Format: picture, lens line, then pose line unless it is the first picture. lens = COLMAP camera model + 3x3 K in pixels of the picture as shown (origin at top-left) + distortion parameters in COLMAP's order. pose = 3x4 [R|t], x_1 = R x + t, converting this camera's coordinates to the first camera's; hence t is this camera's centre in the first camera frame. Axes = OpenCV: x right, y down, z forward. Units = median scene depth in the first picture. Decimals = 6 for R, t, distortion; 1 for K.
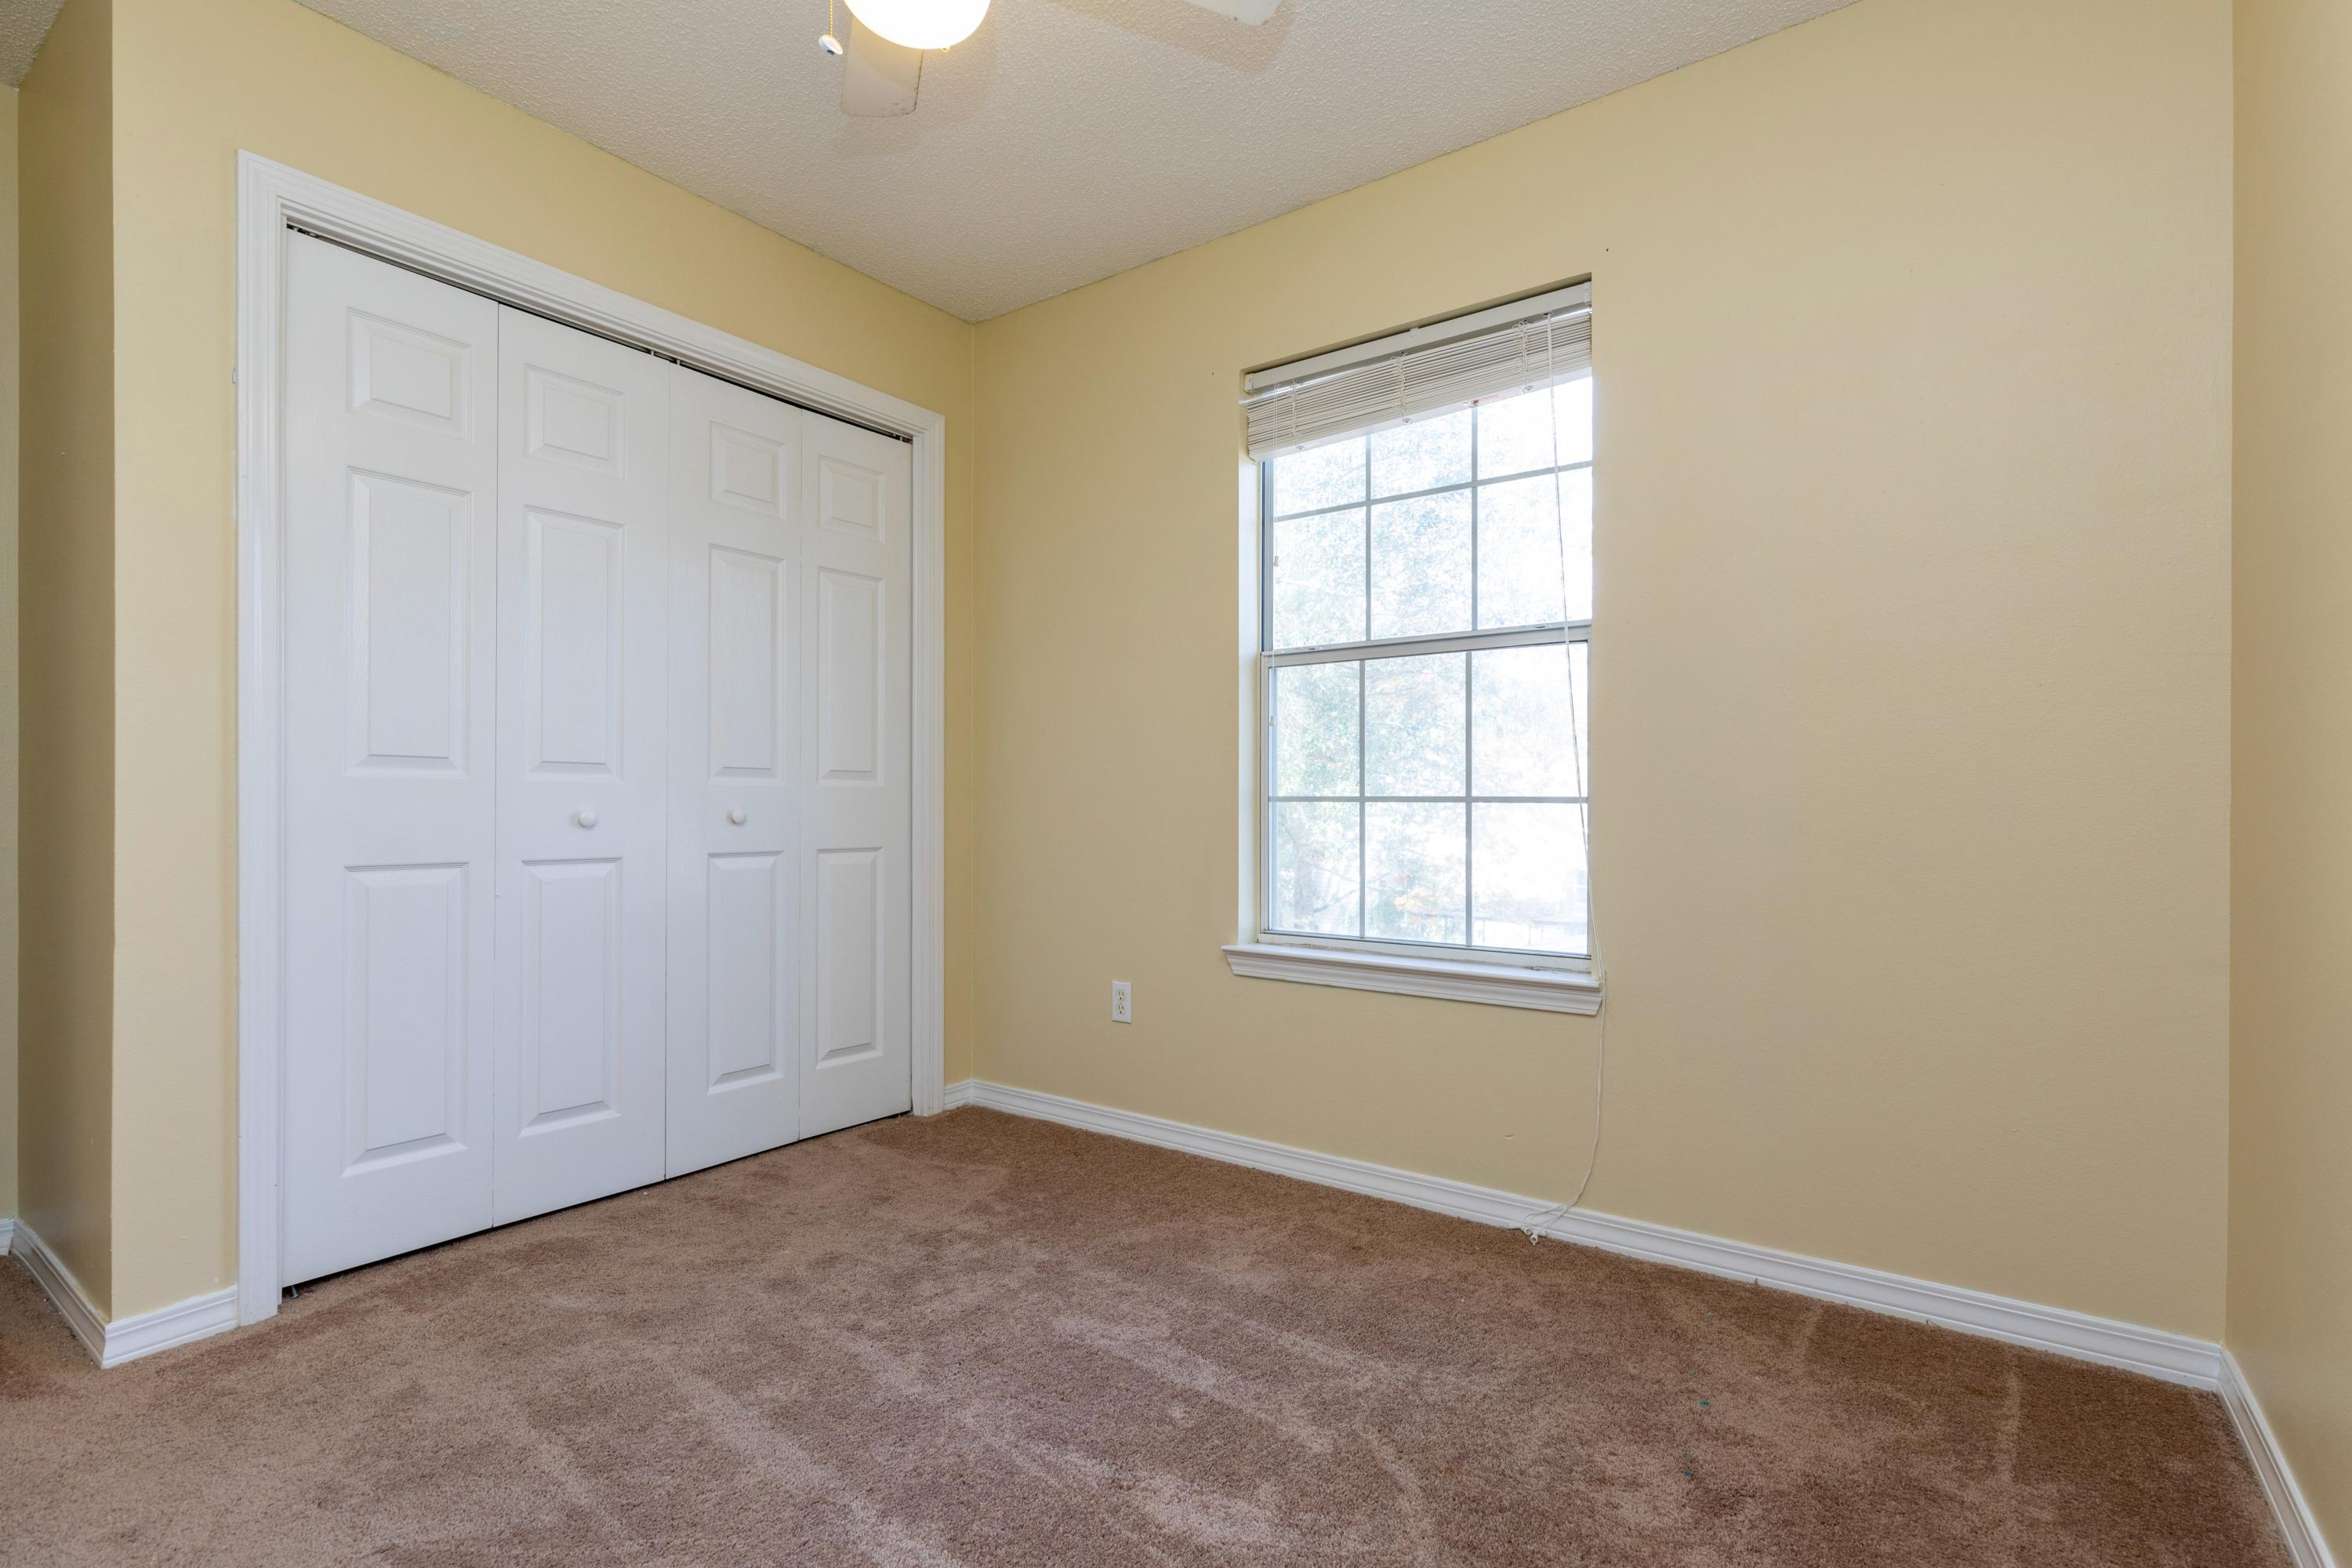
lens RADIAL K [[1099.3, 0, 1176.0], [0, 1099.3, 784.0], [0, 0, 1]] dist [0.001419, -0.000361]
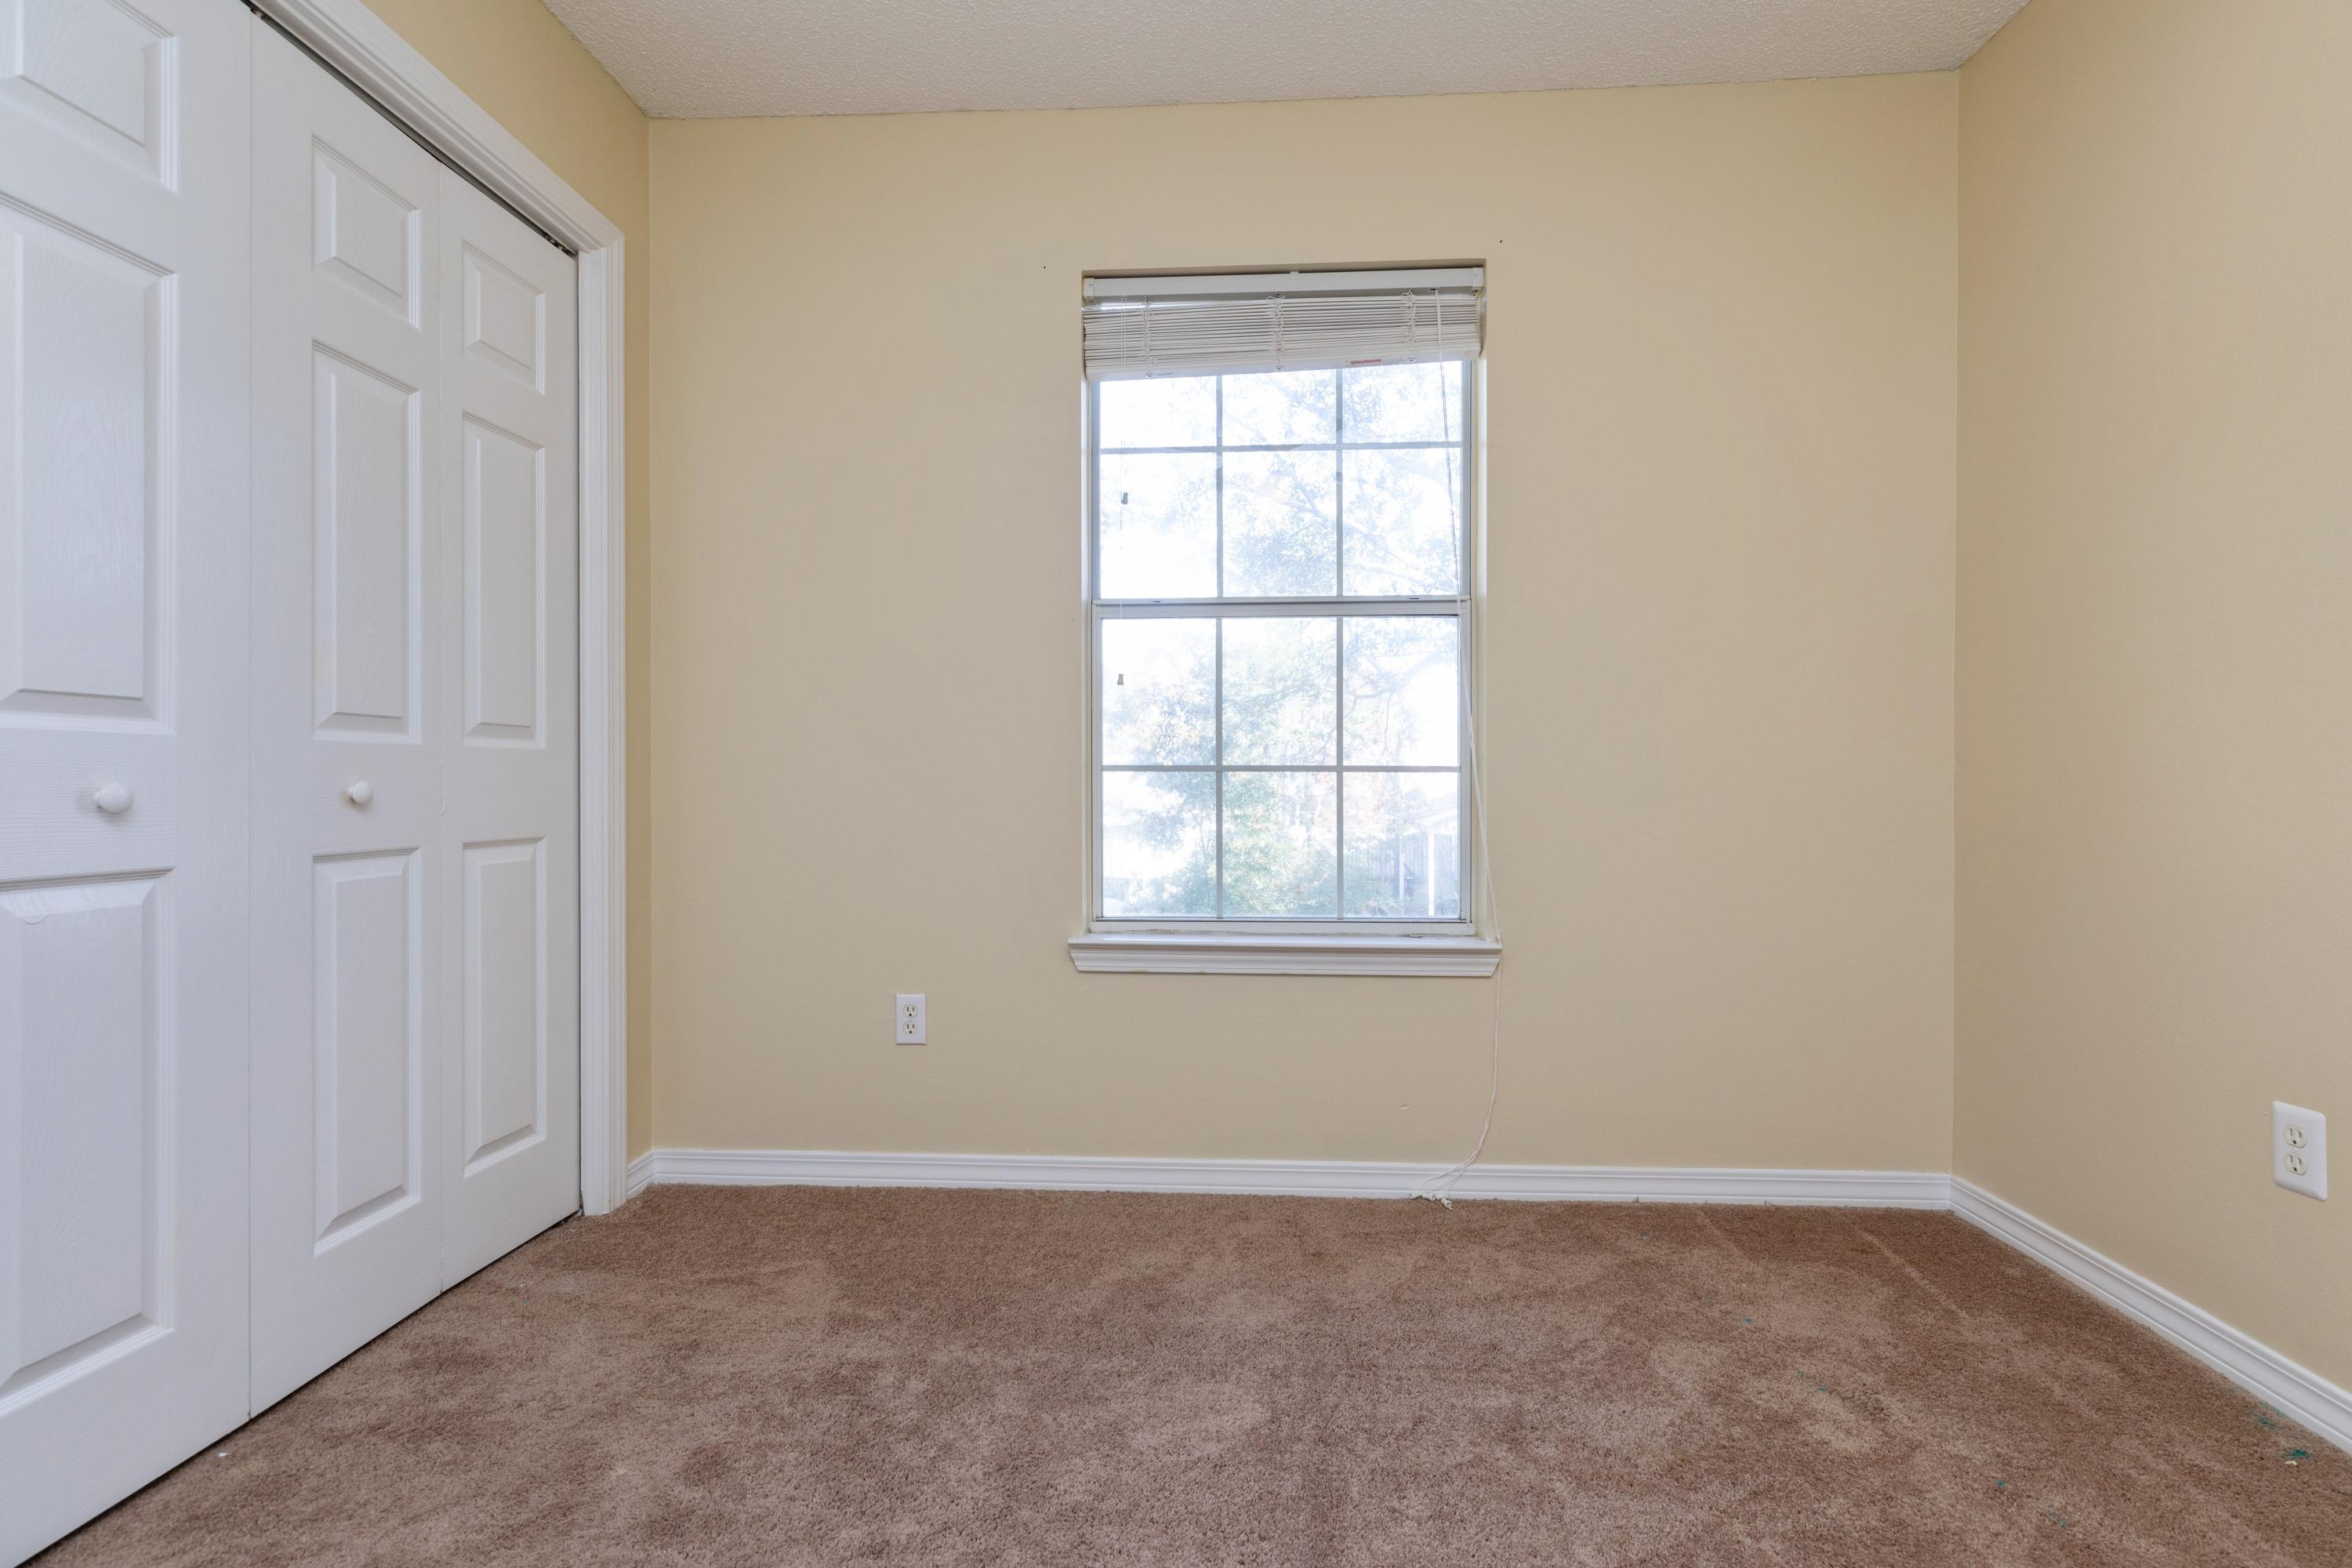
lens RADIAL K [[1100.1, 0, 1178.4], [0, 1100.1, 766.3], [0, 0, 1]] dist [0.002830, -0.000431]
pose [[0.838833, 0.003792, 0.544376, -0.370780], [-0.008755, 0.999940, 0.006525, 0.006224], [-0.544318, -0.010240, 0.838816, 0.247182]]
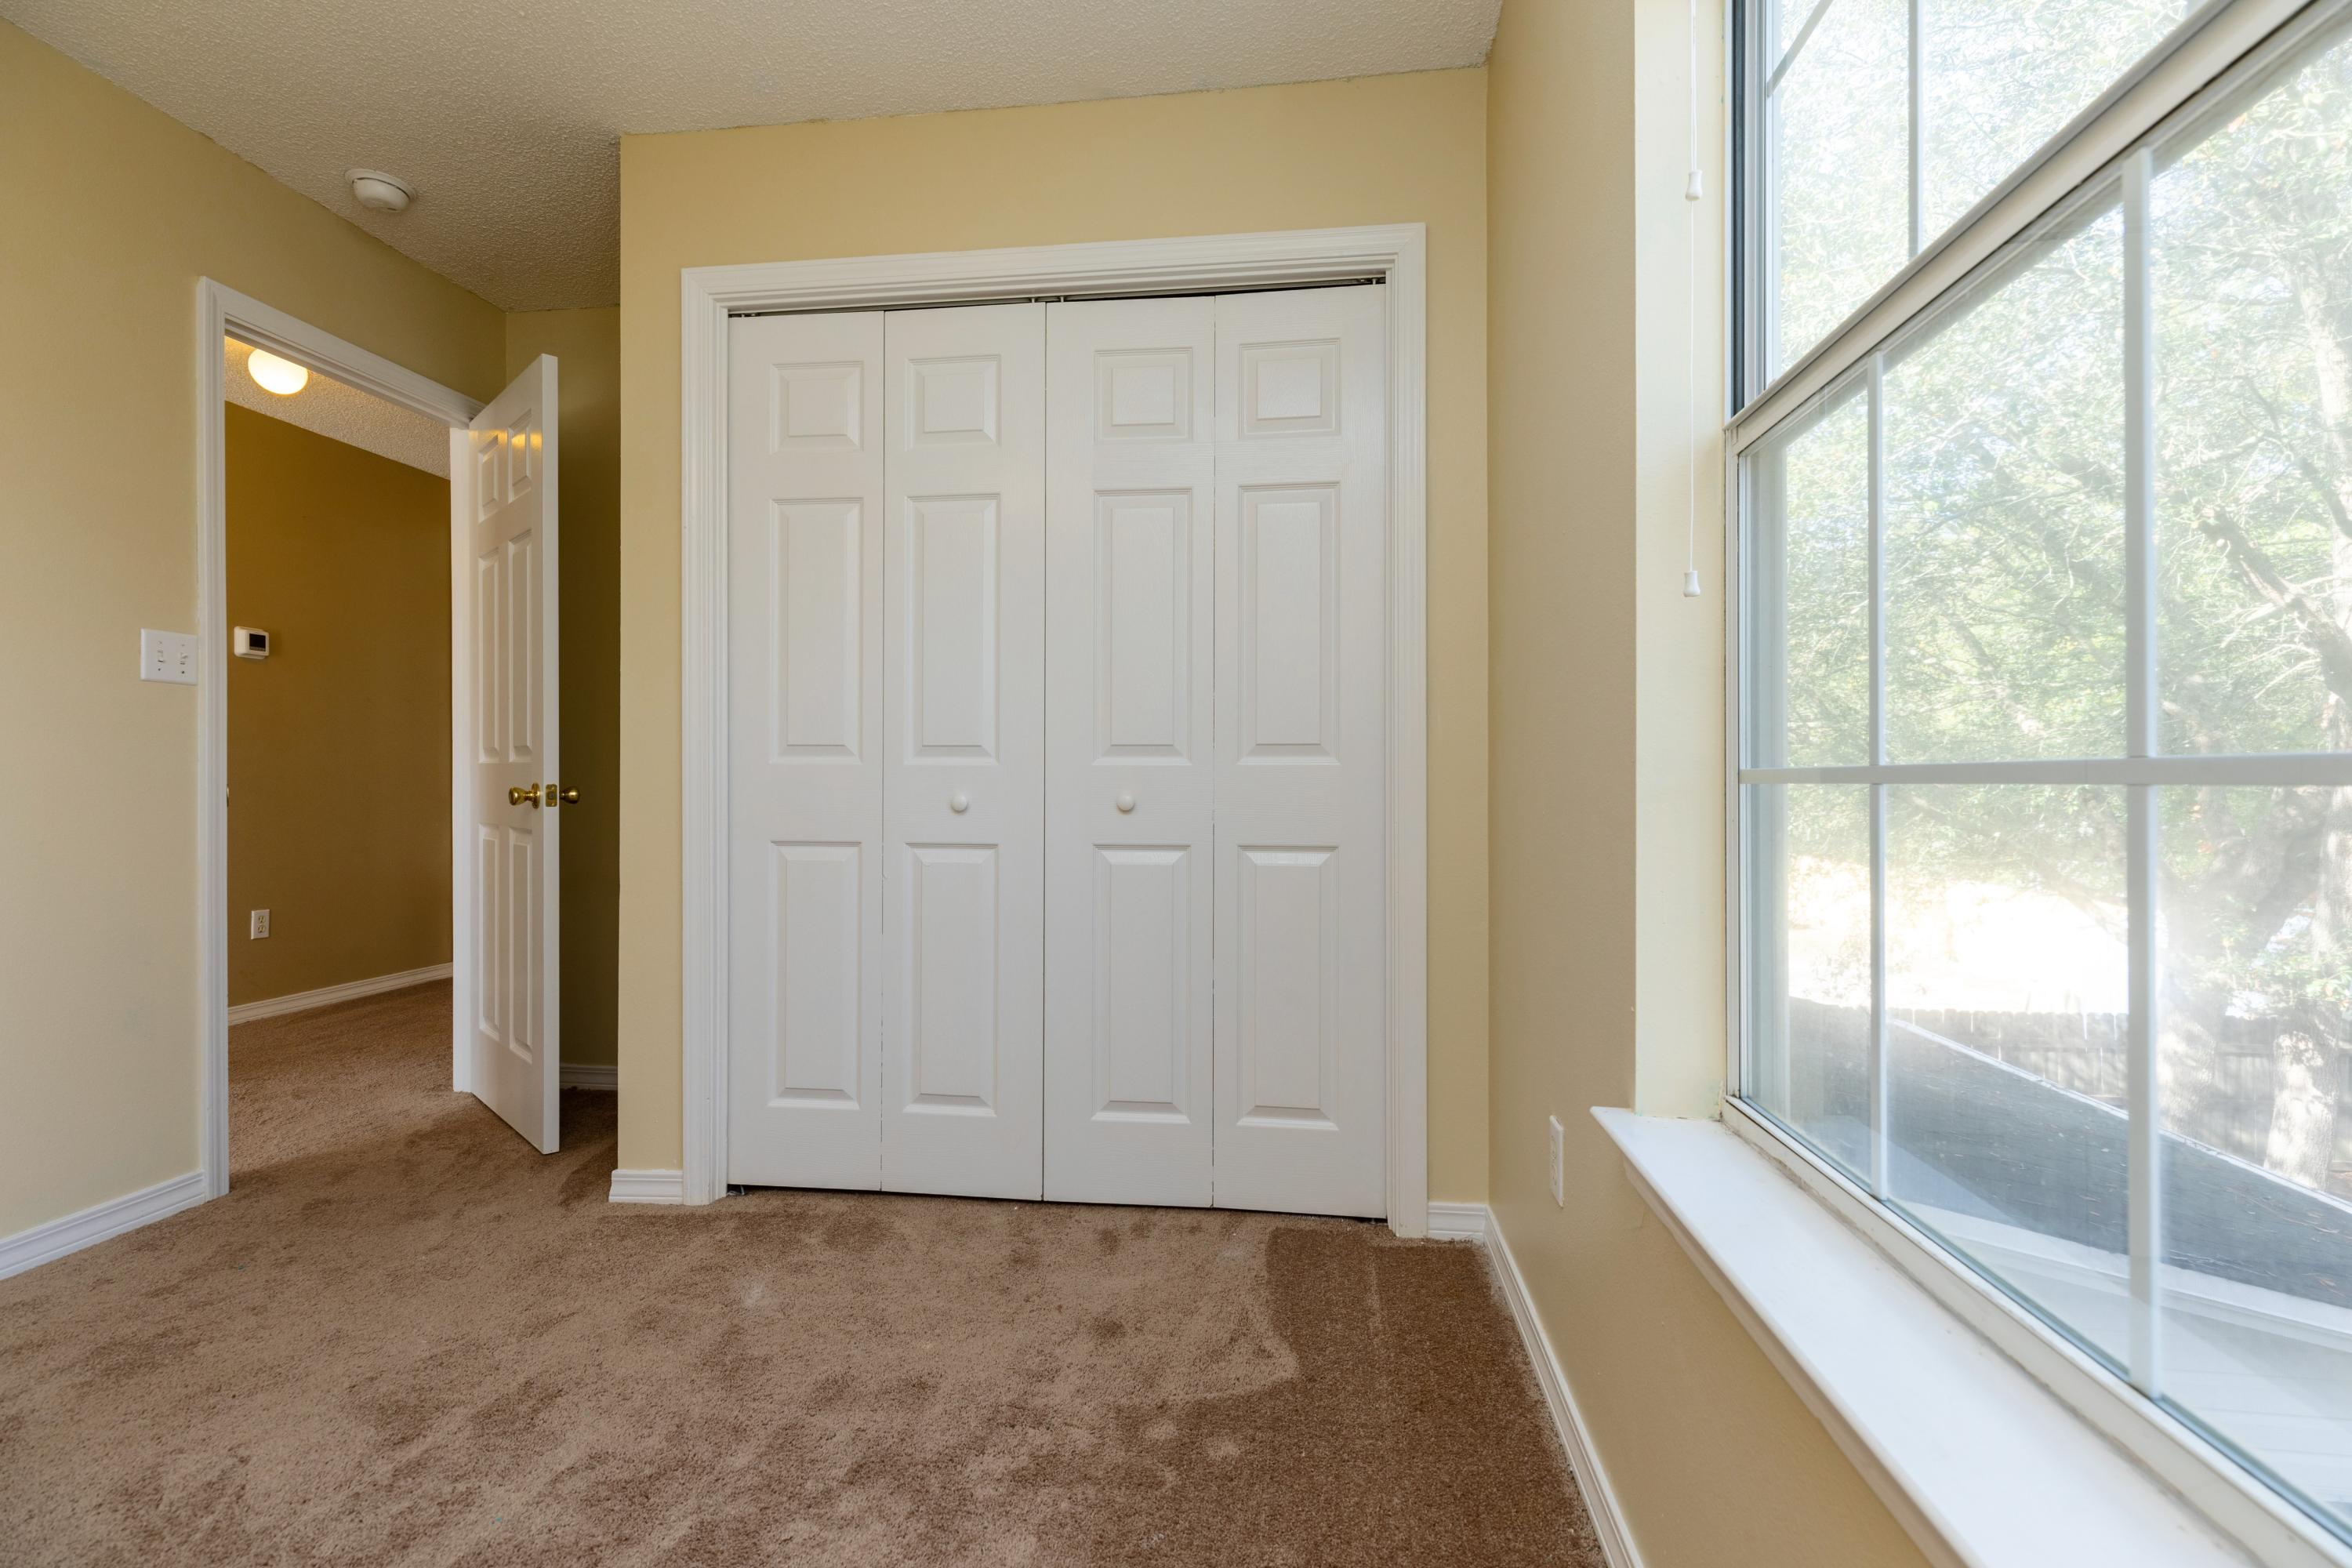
lens RADIAL K [[1053.5, 0, 1175.4], [0, 1053.5, 772.8], [0, 0, 1]] dist [0.001962, 0.000000]
pose [[0.487456, -0.011447, -0.873073, 0.352871], [0.014957, 0.999877, -0.004759, 0.011407], [0.873020, -0.010739, 0.487567, 0.673144]]
